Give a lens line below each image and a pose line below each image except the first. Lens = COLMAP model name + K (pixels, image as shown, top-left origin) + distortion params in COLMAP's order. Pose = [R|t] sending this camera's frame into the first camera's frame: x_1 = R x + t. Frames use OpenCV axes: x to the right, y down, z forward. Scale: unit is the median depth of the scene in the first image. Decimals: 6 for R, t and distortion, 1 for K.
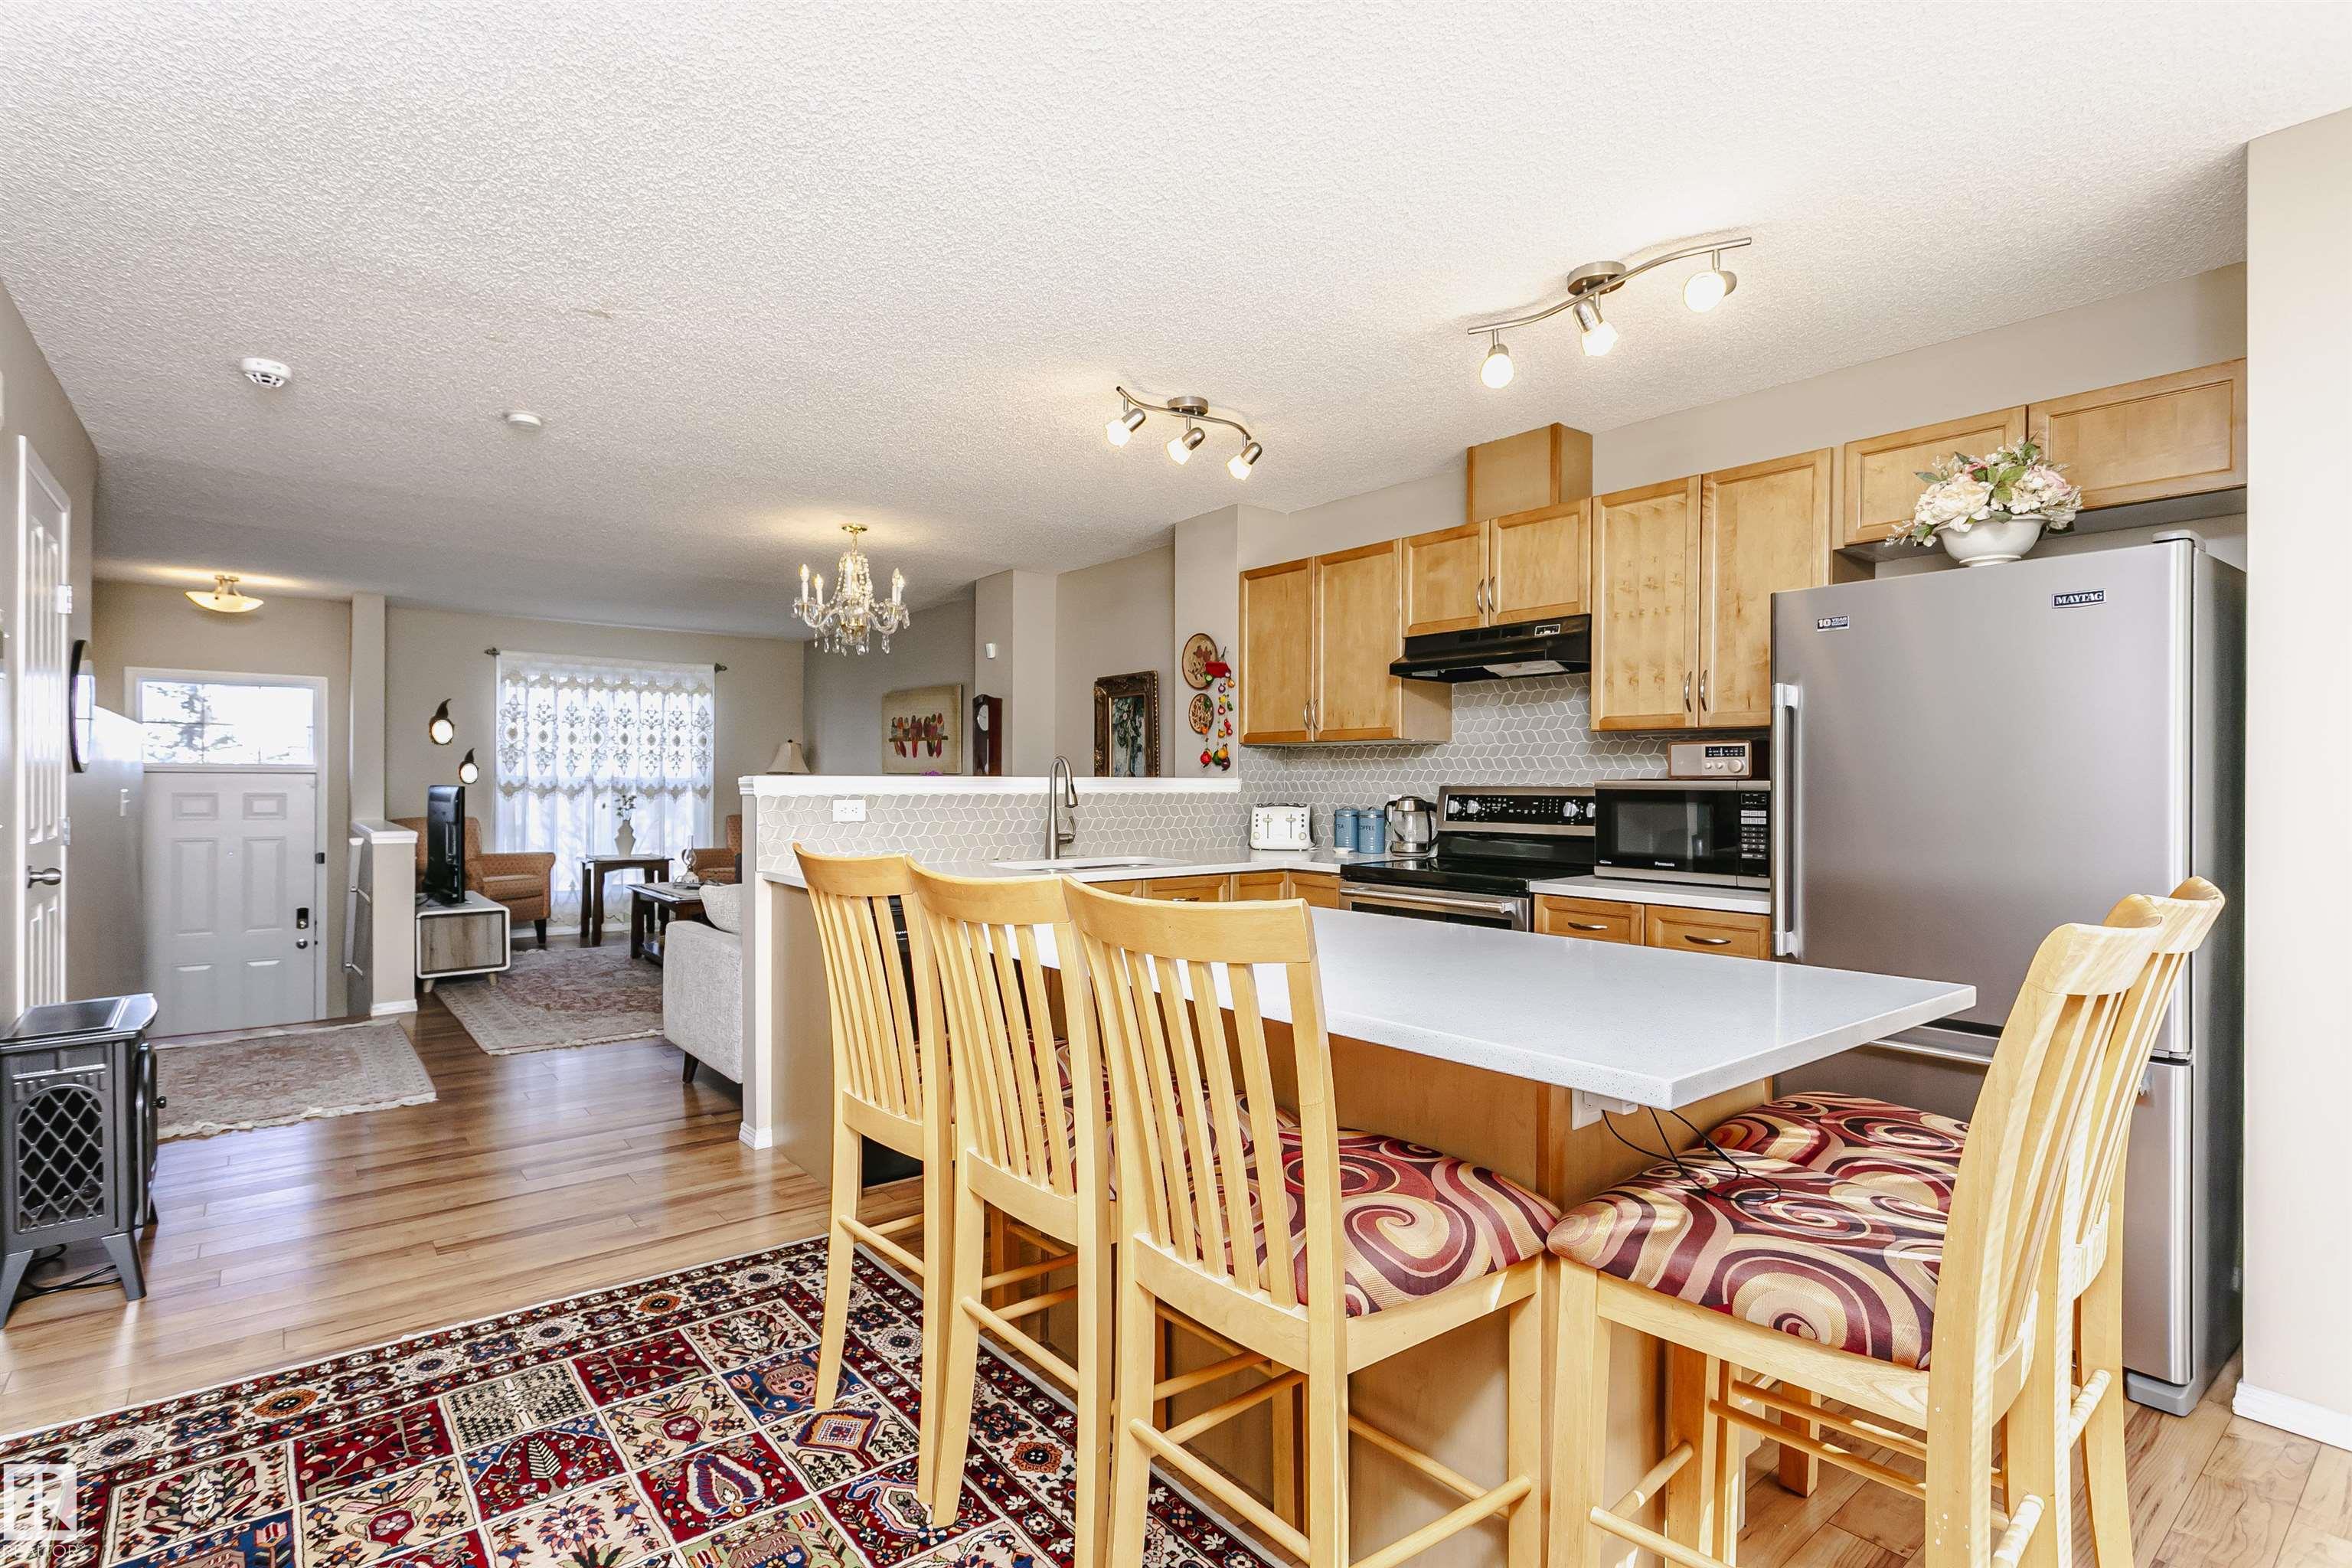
lens RADIAL K [[1120.2, 0, 1151.9], [0, 1120.2, 772.8], [0, 0, 1]] dist [-0.000969, 0.000398]
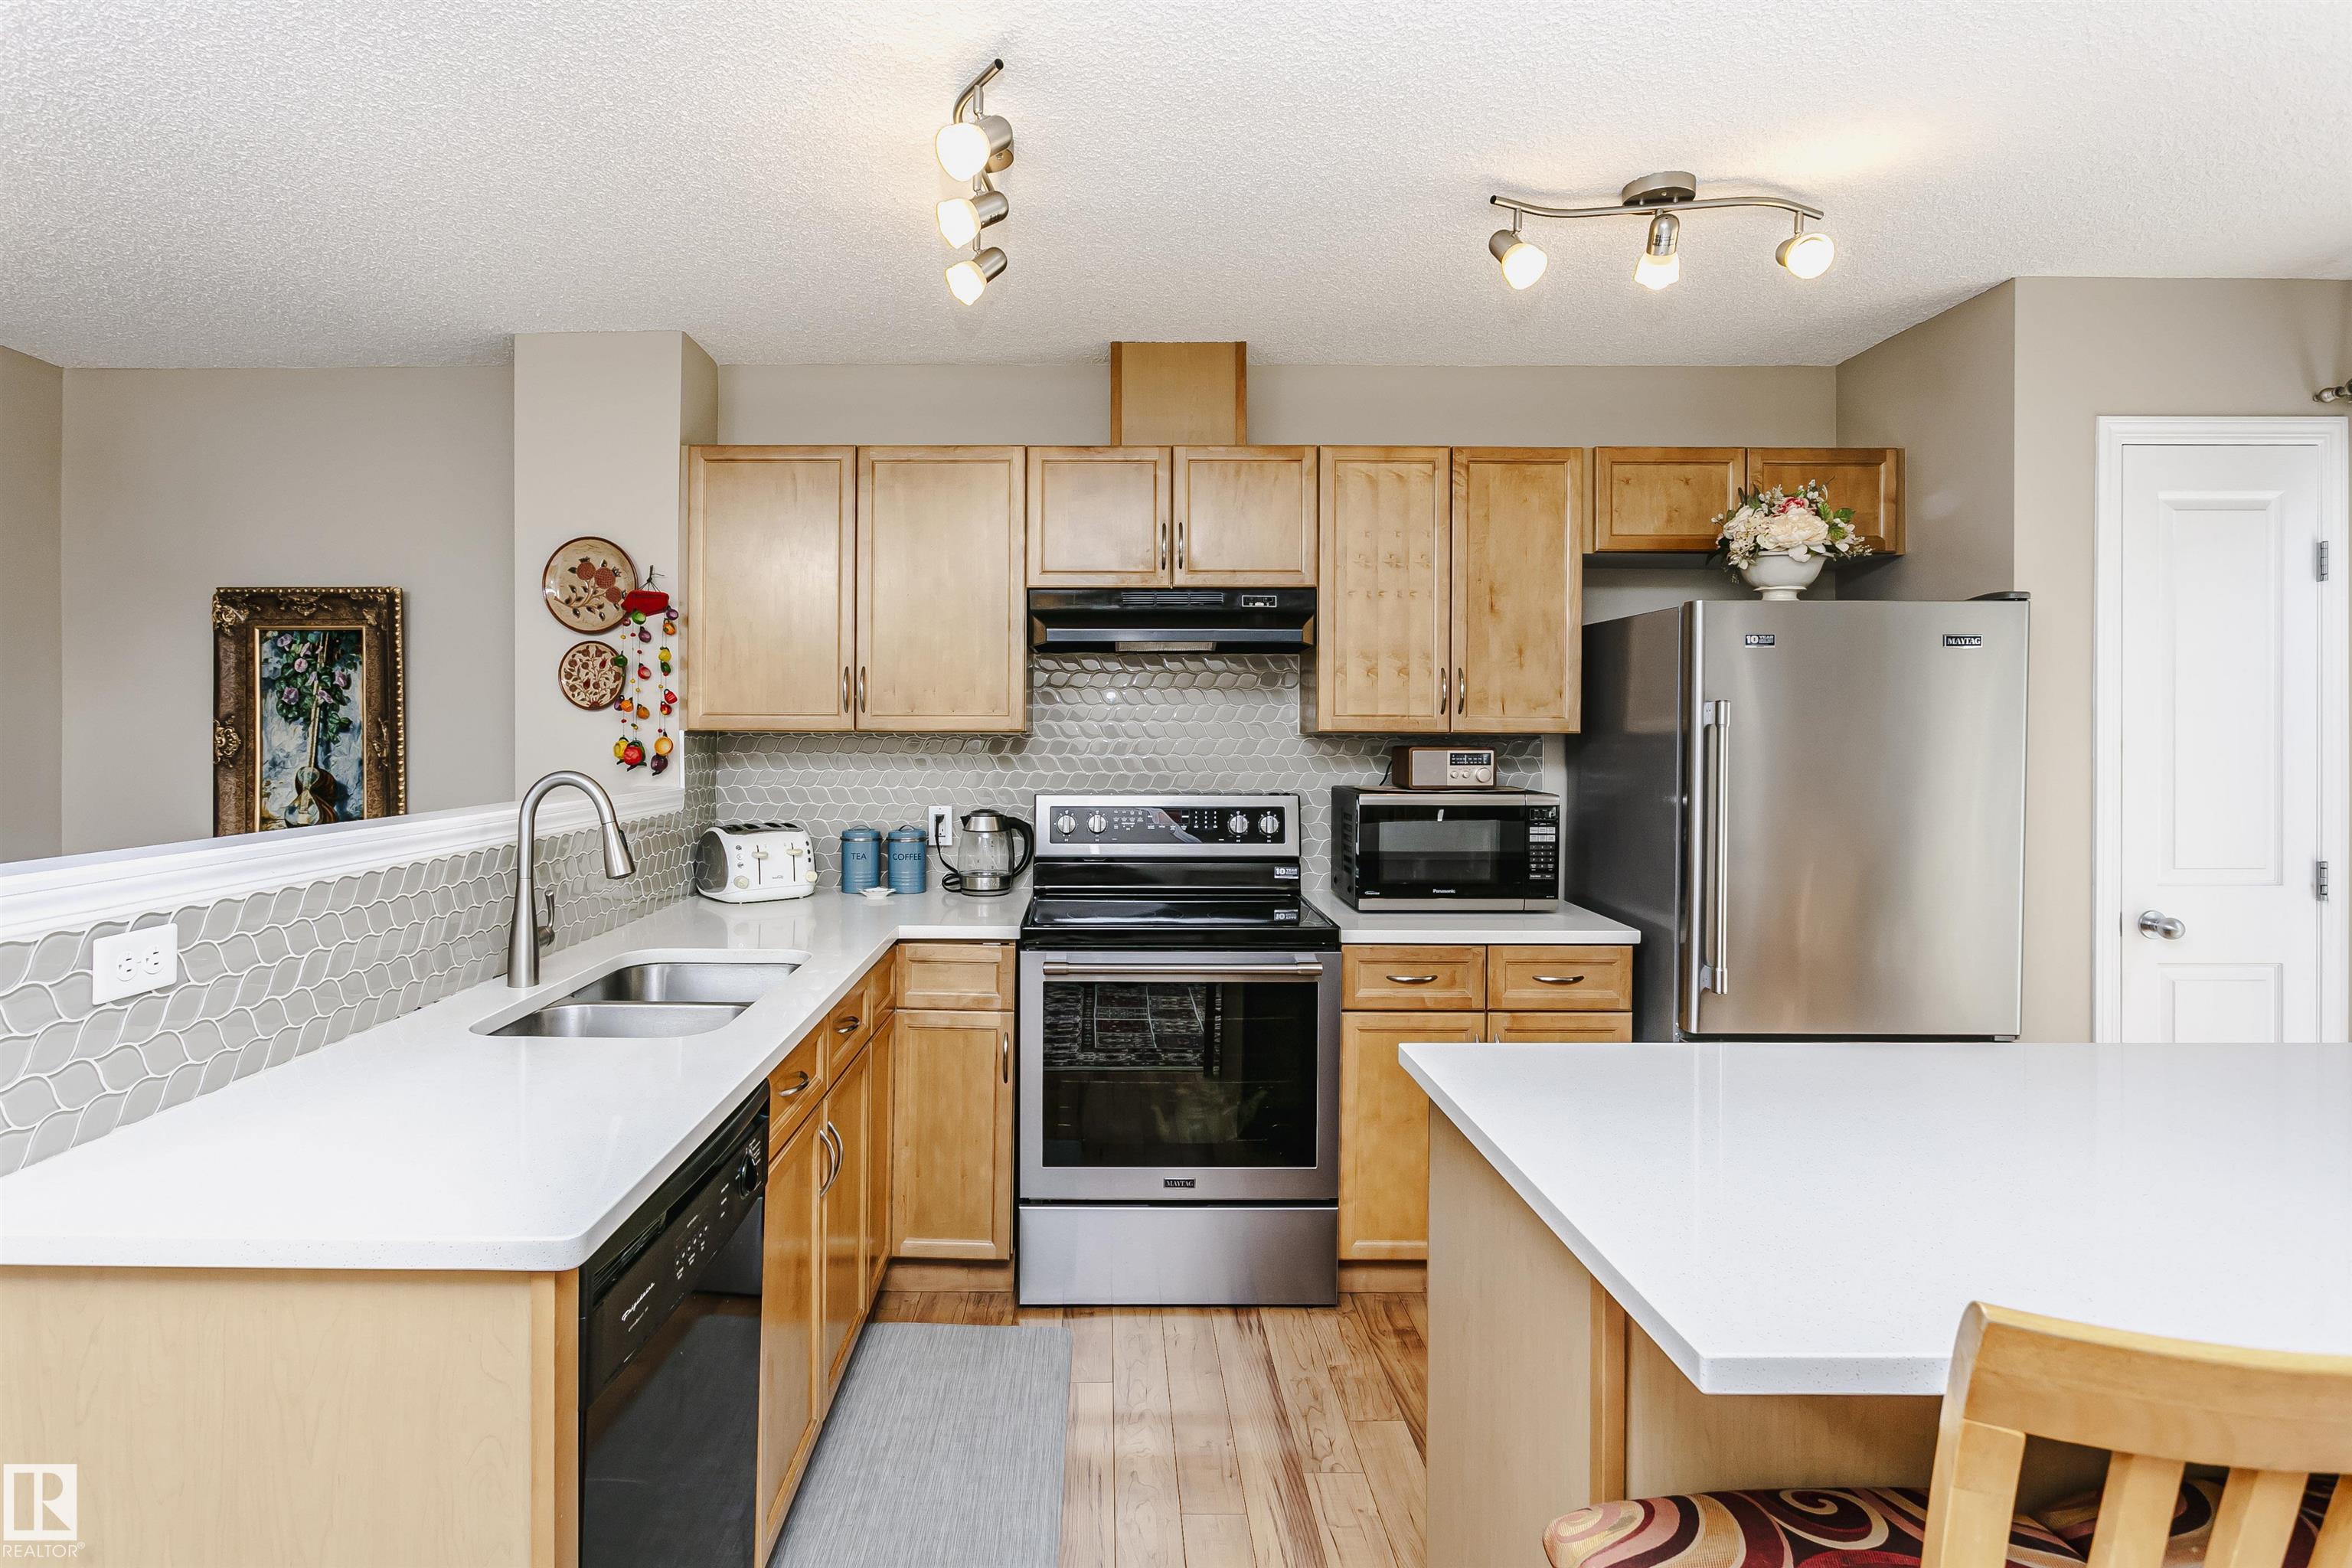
lens RADIAL K [[1193.1, 0, 1104.1], [0, 1193.1, 738.6], [0, 0, 1]] dist [-0.022749, 0.015301]
pose [[0.623077, -0.006316, 0.782135, -0.280527], [-0.006051, 0.999899, 0.012895, -0.030610], [-0.782137, -0.012767, 0.622975, 0.419522]]
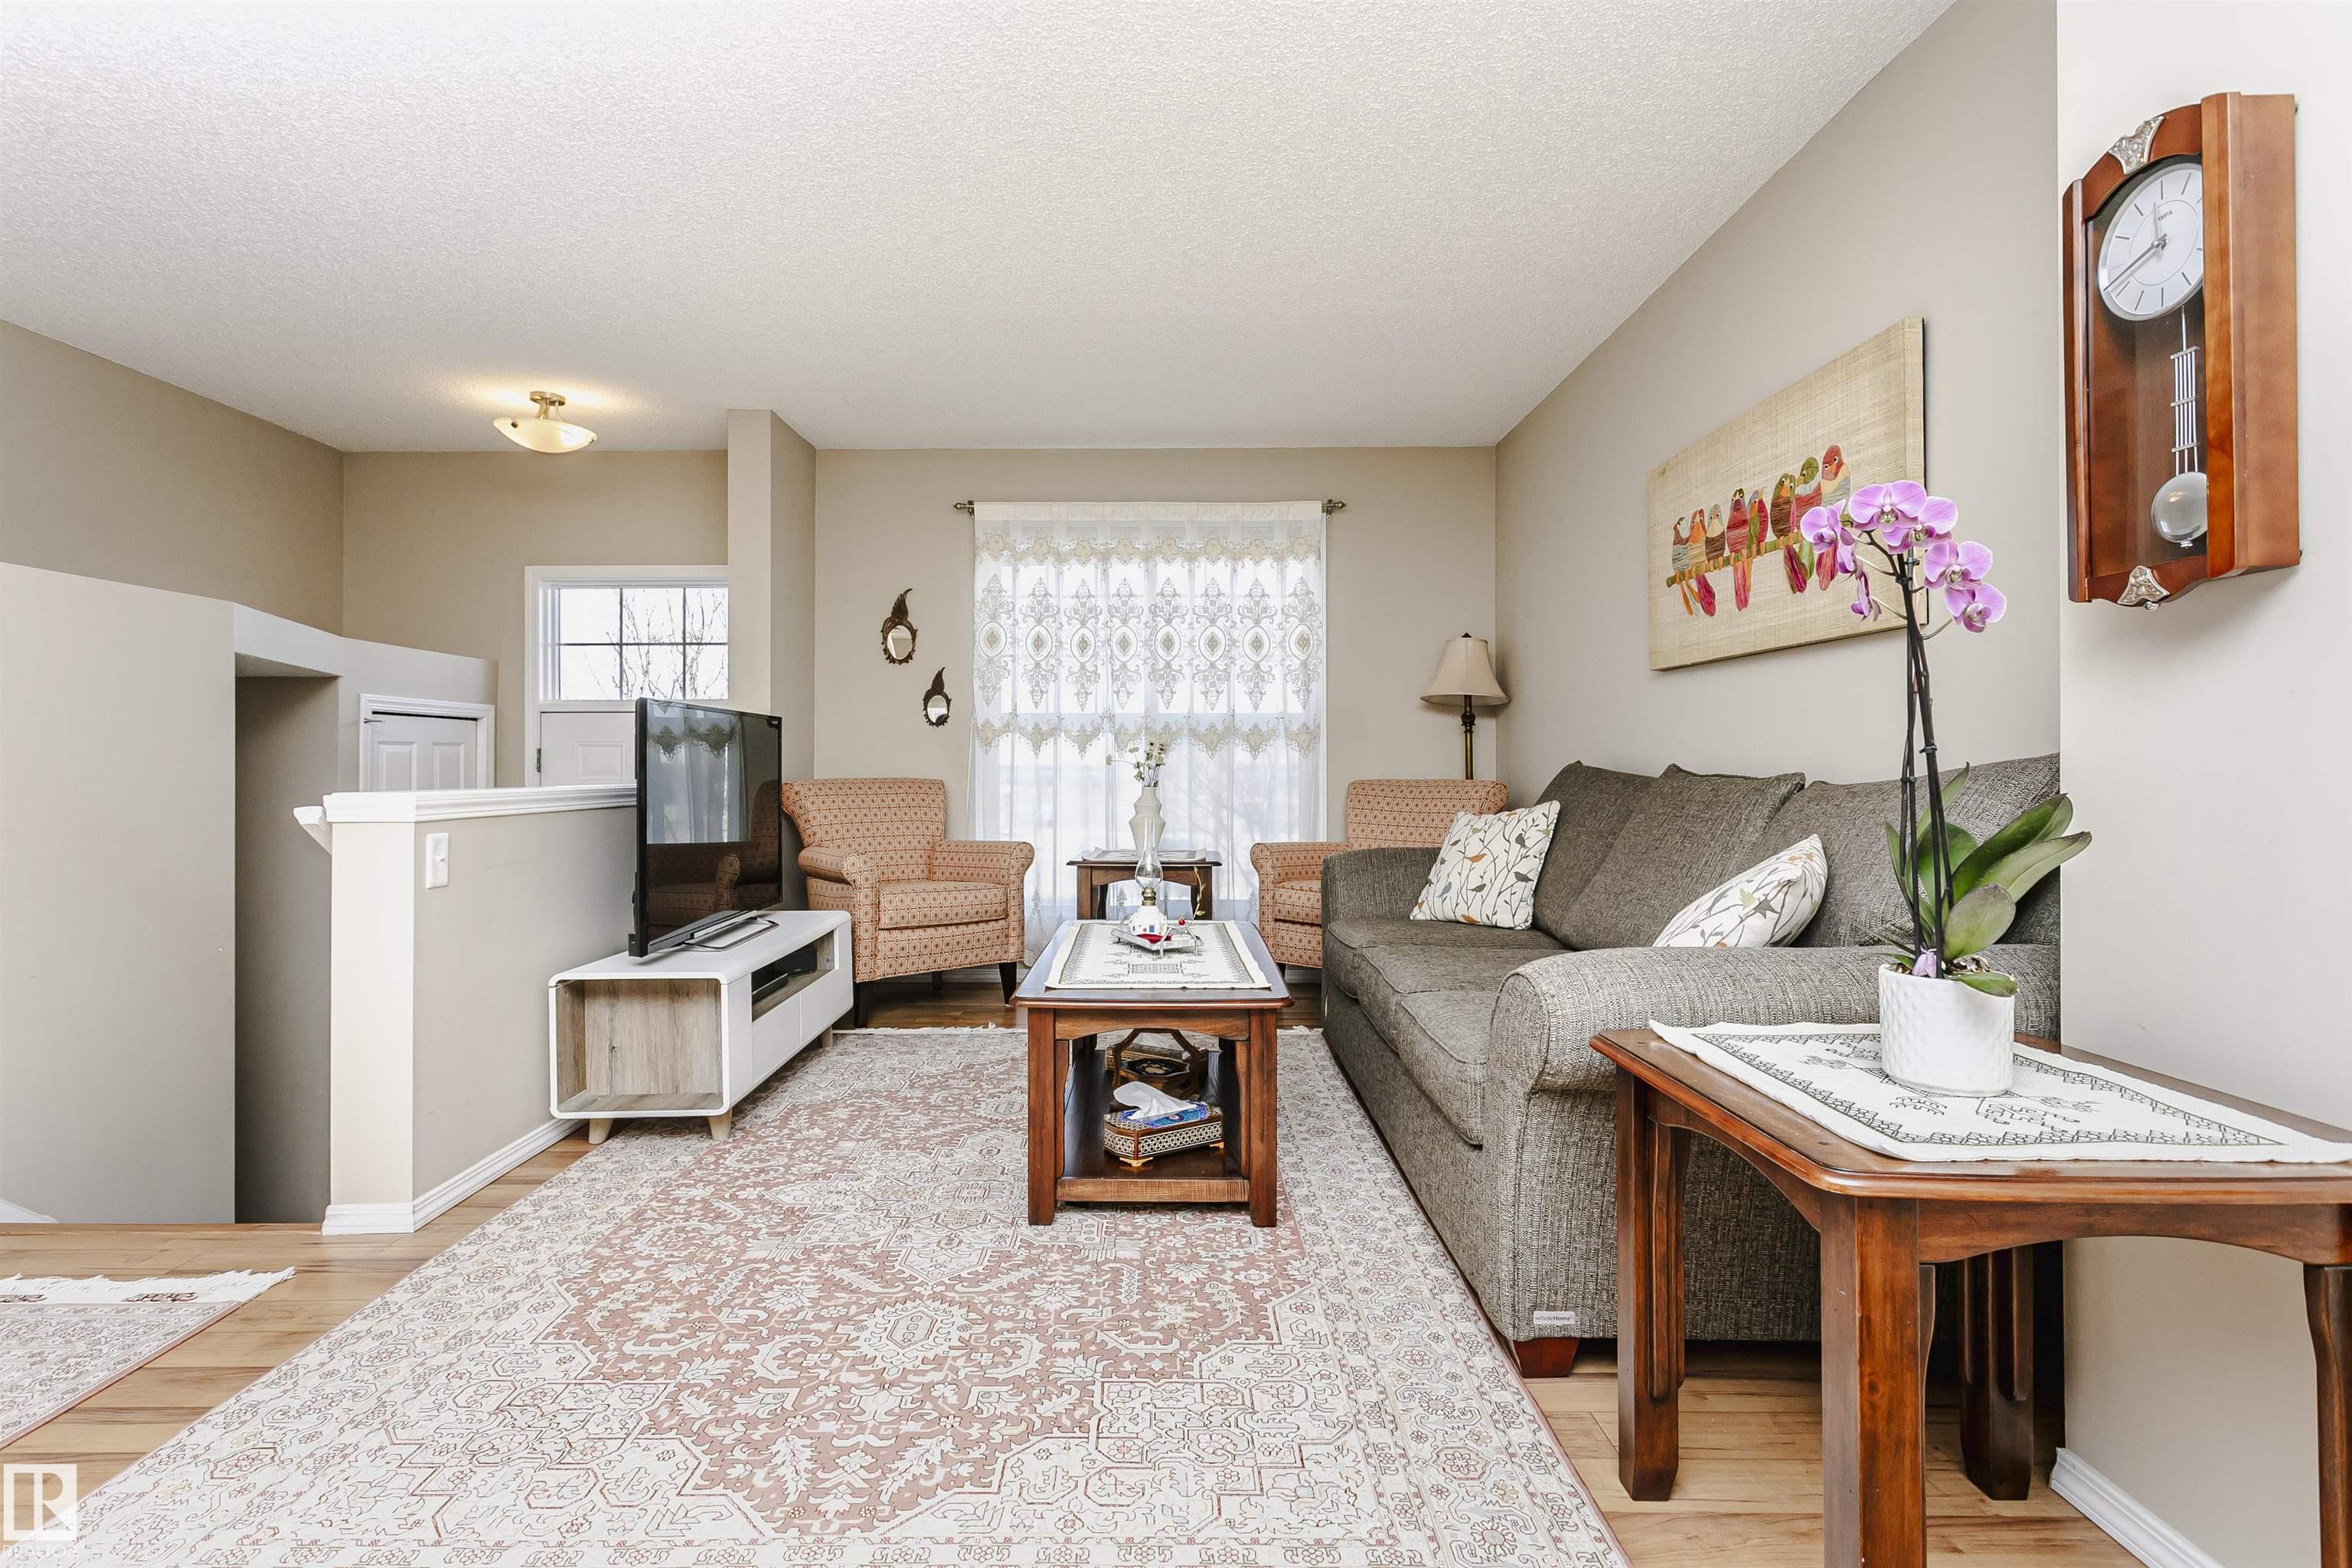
lens RADIAL K [[1121.2, 0, 1150.1], [0, 1121.2, 753.6], [0, 0, 1]] dist [-0.000782, 0.000476]
pose [[0.775770, -0.012583, -0.630891, -0.218157], [0.013548, 0.999903, -0.003283, 0.047573], [0.630871, -0.006001, 0.775865, 0.989218]]
